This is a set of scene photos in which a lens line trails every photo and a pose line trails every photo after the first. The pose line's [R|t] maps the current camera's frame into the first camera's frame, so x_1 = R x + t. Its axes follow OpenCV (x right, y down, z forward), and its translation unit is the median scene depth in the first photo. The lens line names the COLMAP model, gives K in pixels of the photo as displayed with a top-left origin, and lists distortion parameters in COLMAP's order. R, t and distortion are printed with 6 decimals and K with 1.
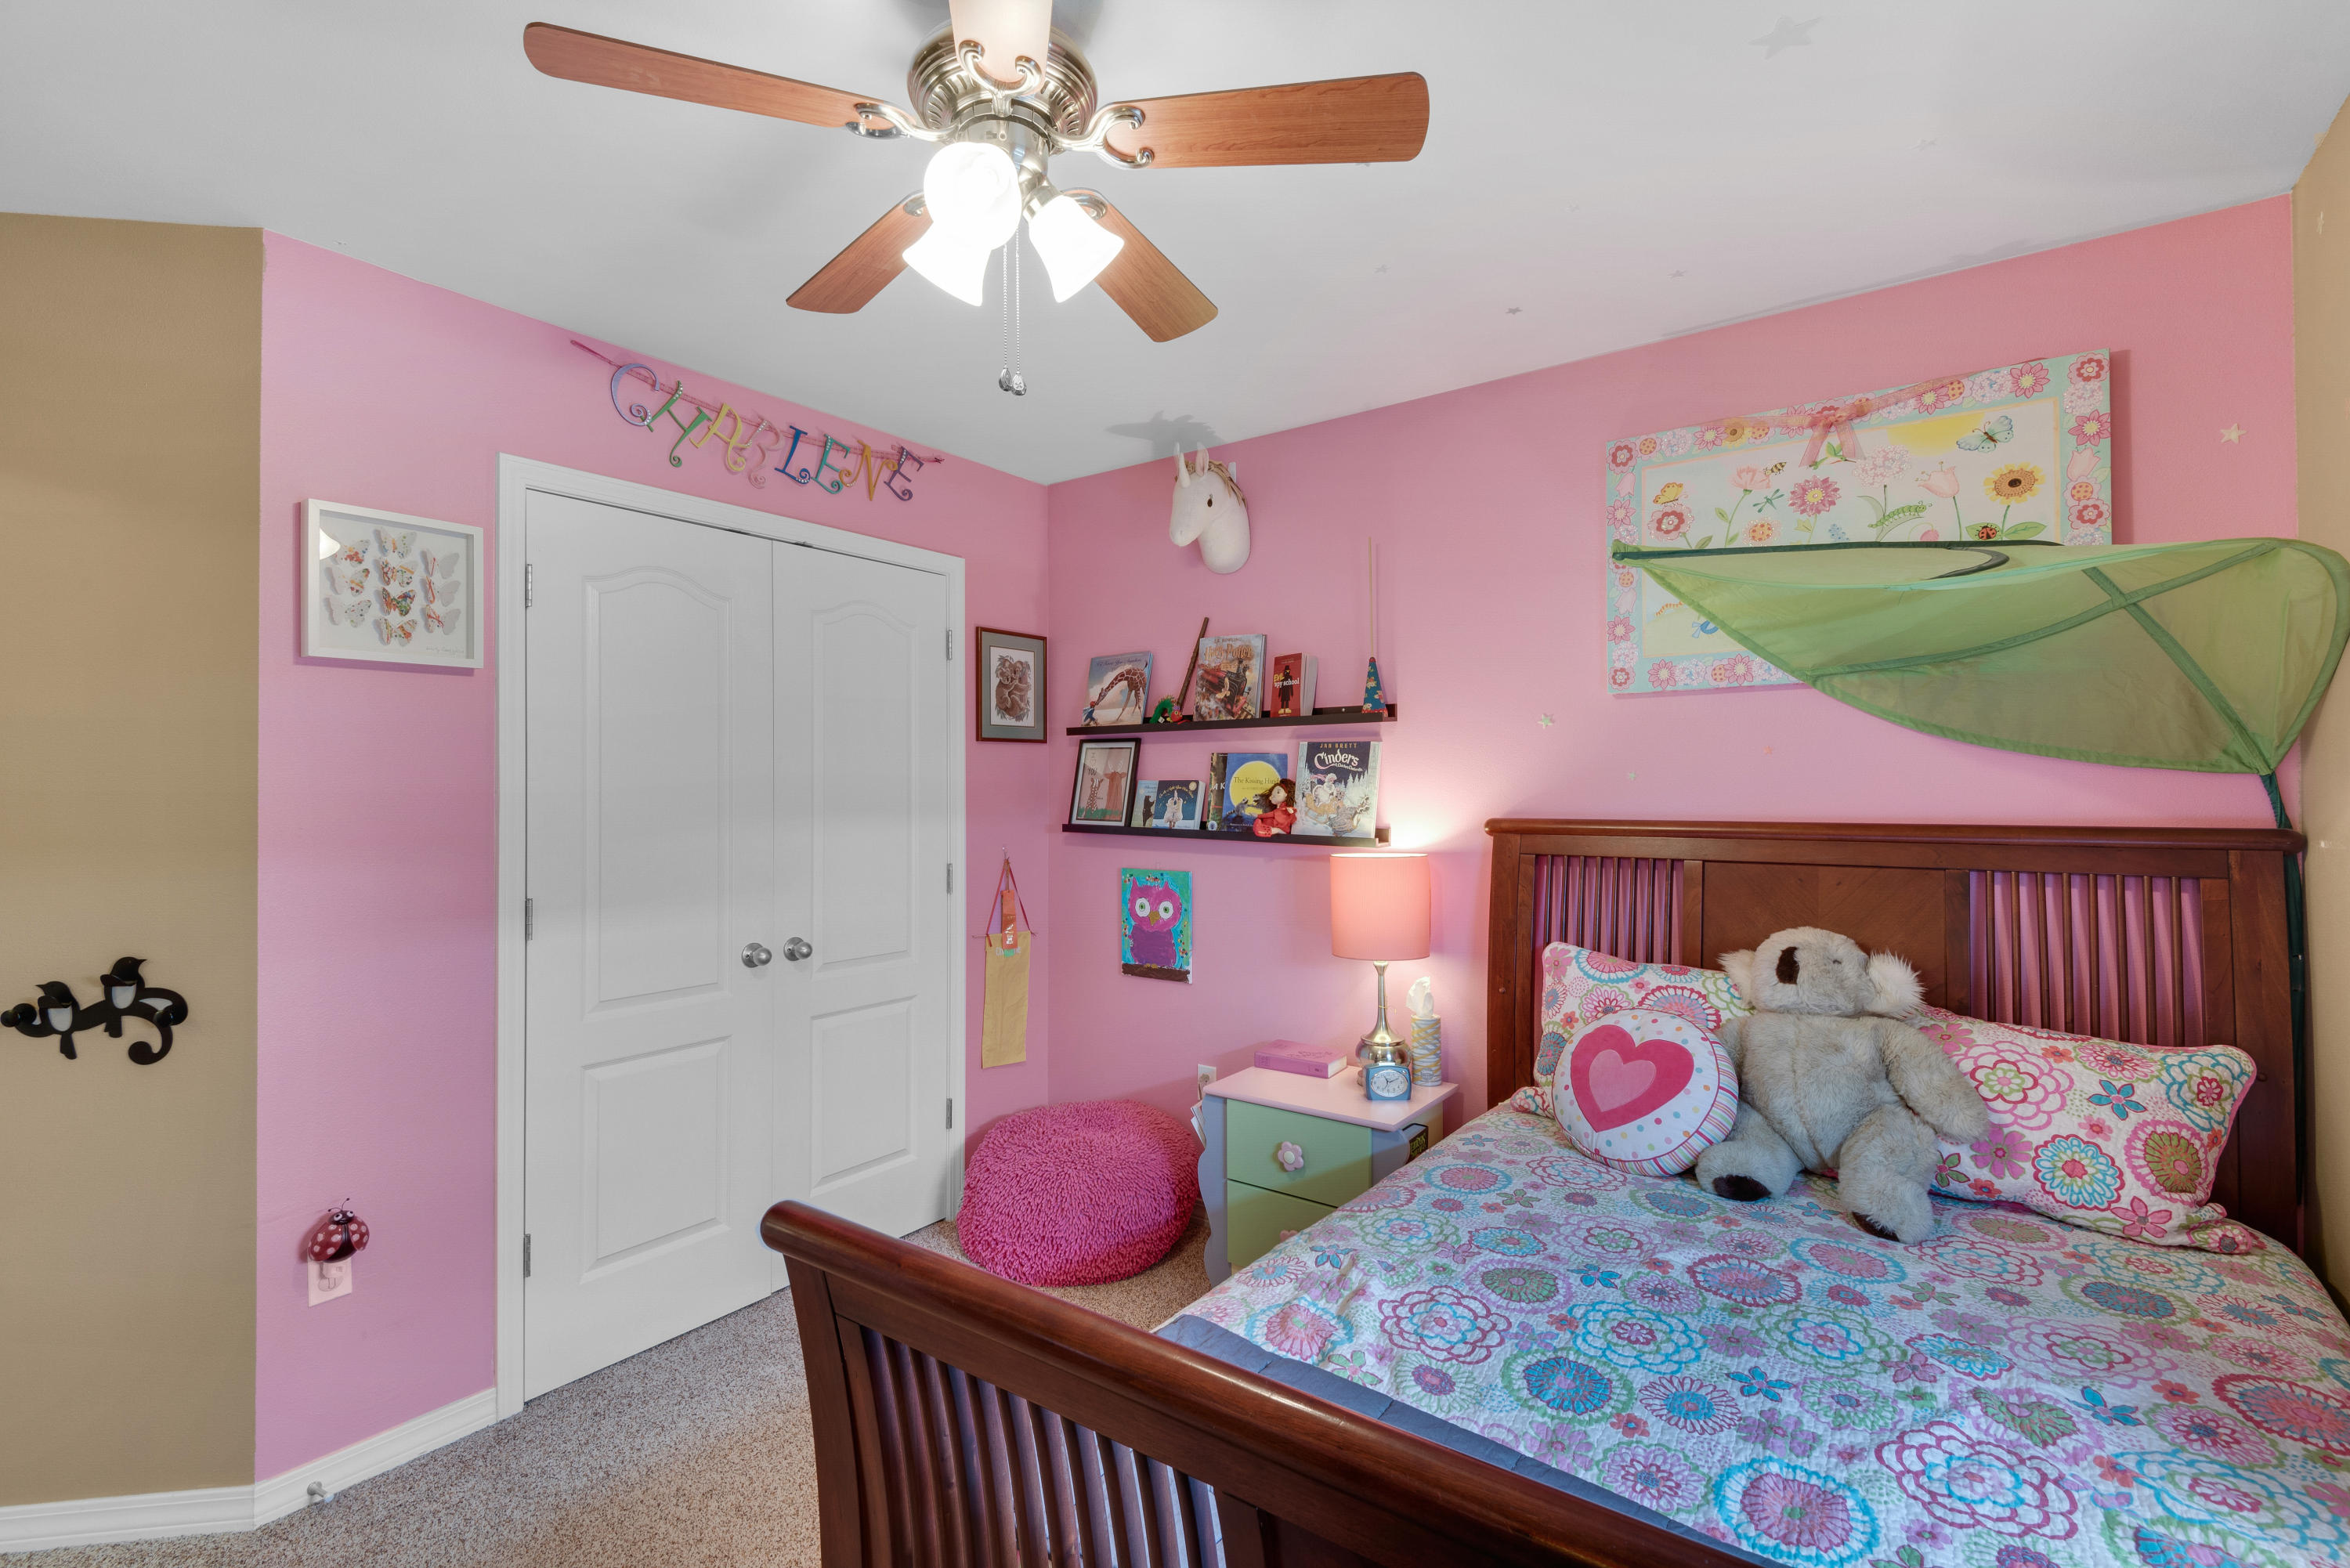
lens RADIAL K [[1062.3, 0, 1171.6], [0, 1062.3, 779.1], [0, 0, 1]] dist [0.015480, -0.009699]
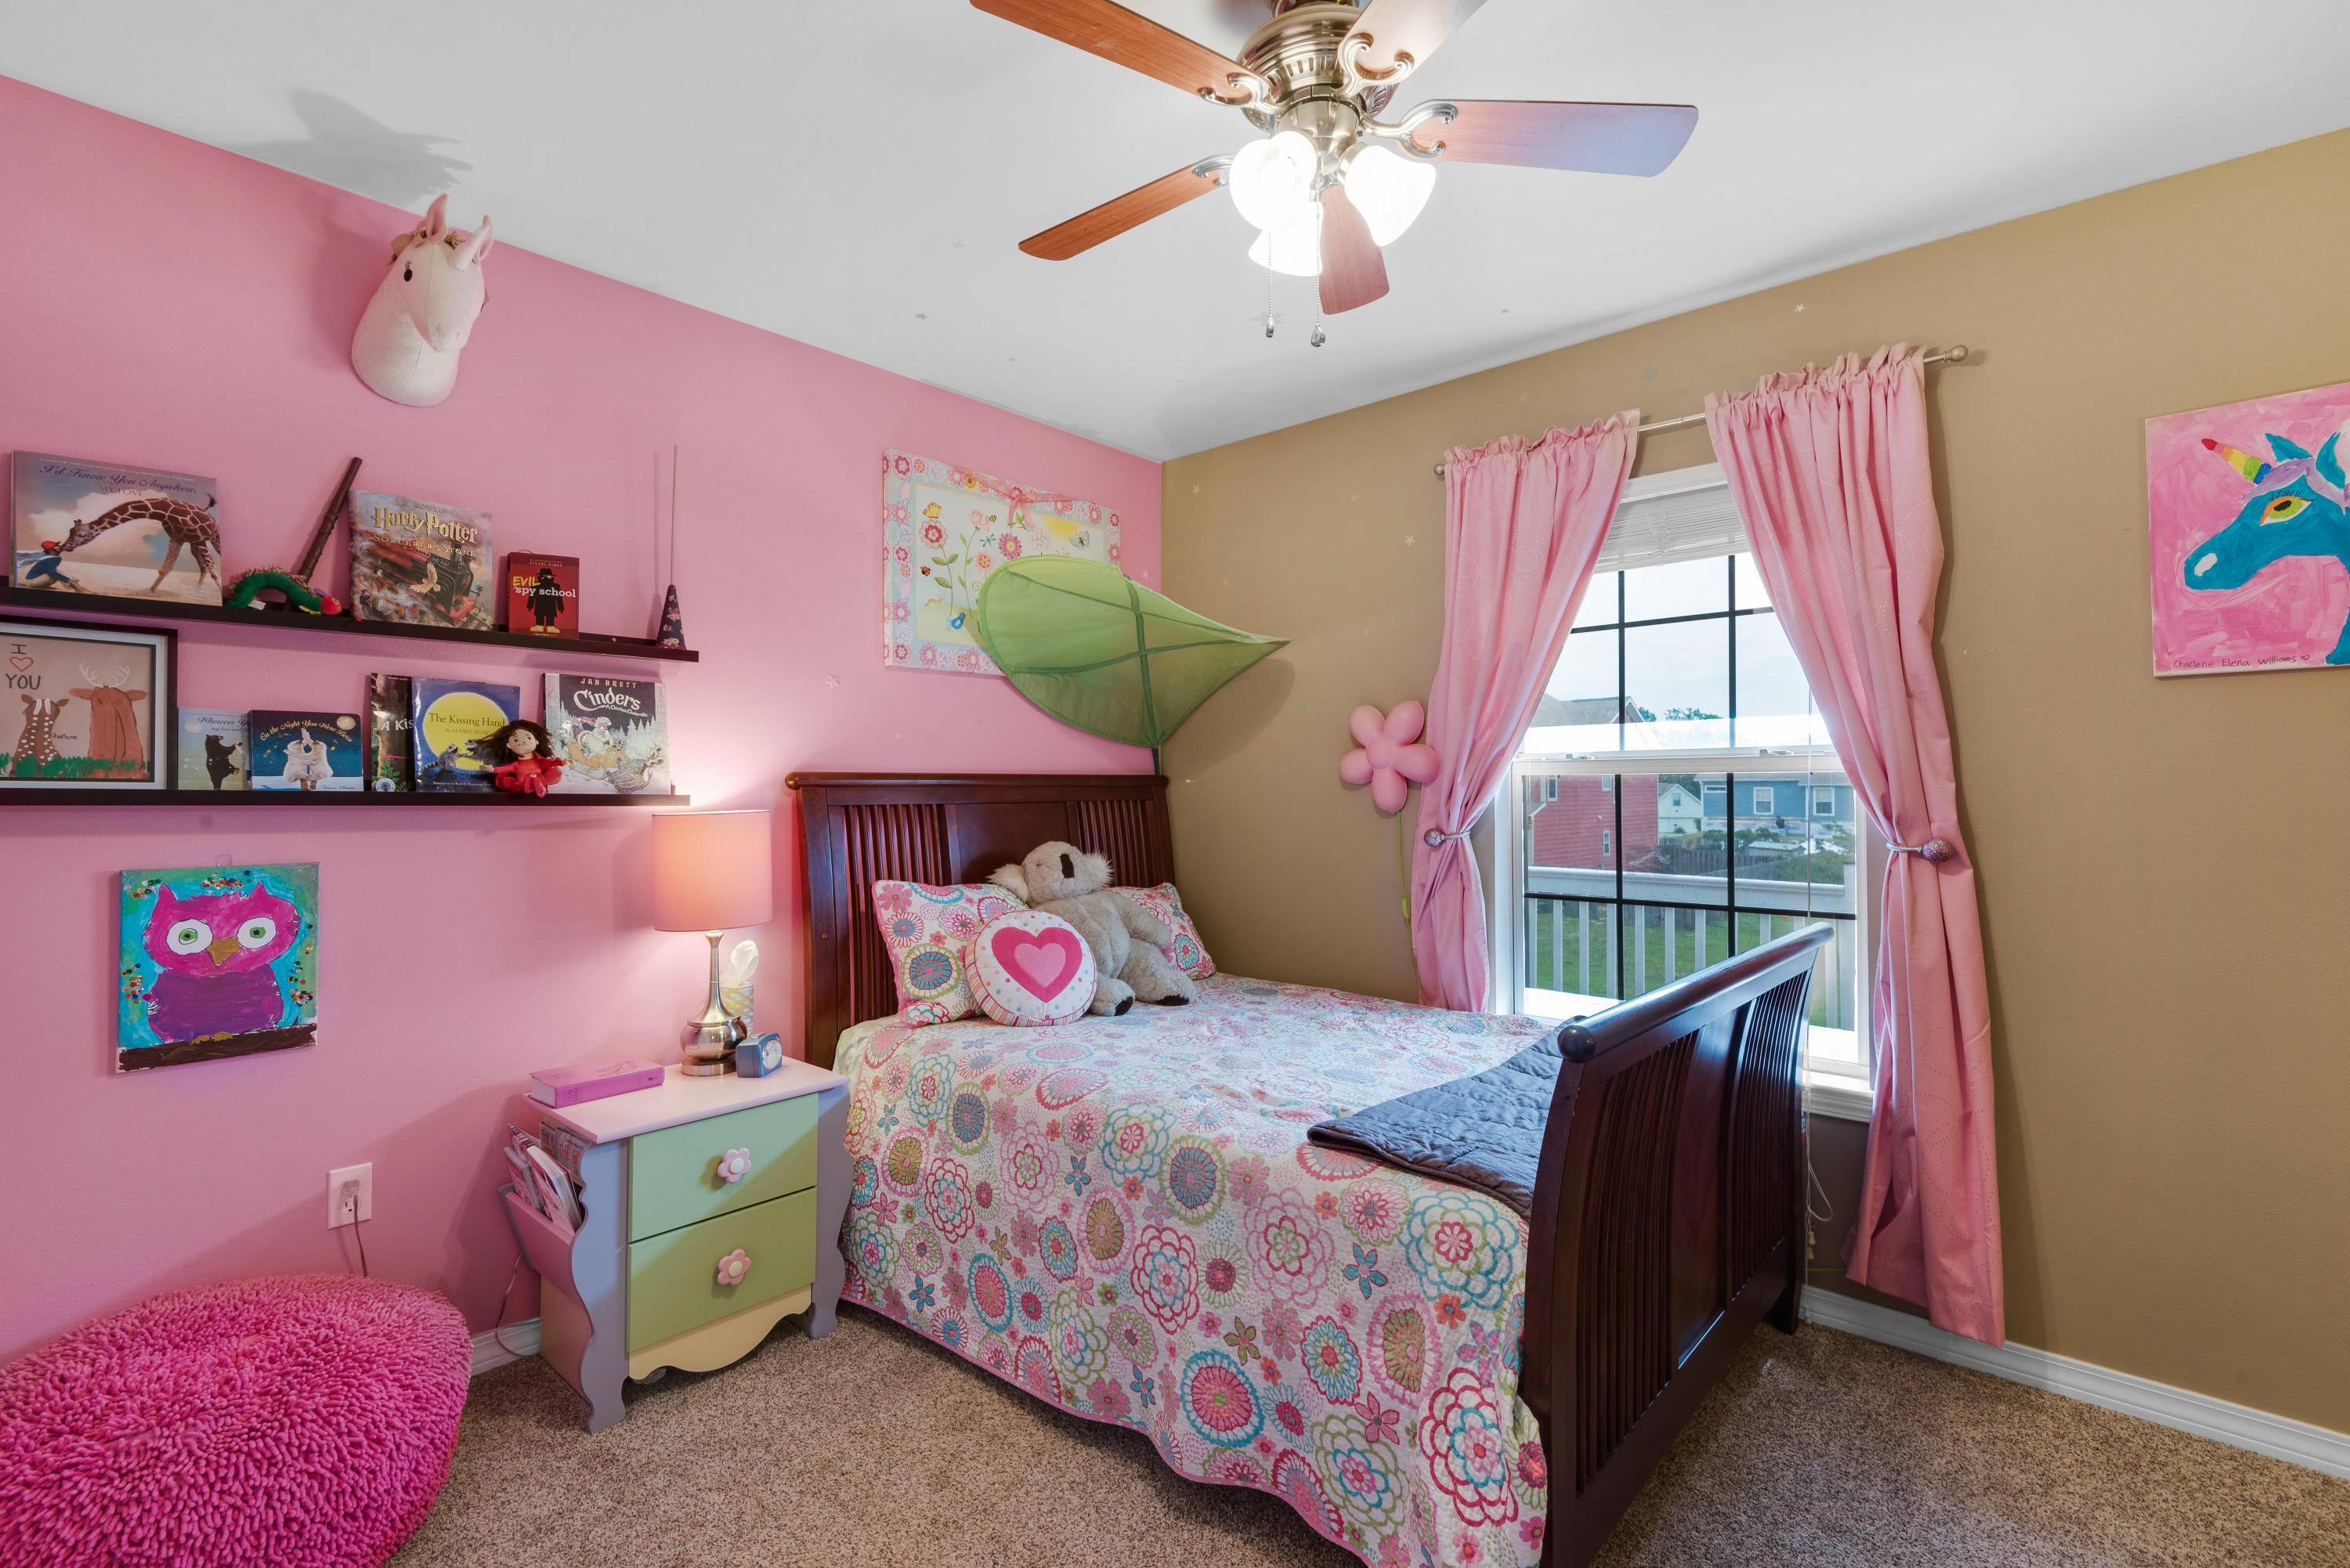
lens RADIAL K [[1062.3, 0, 1171.0], [0, 1062.3, 776.4], [0, 0, 1]] dist [0.015480, -0.009699]
pose [[0.084181, 0.013149, 0.996364, -0.584527], [-0.006267, 0.999900, -0.012666, 0.044638], [-0.996431, -0.005178, 0.084255, 0.483073]]
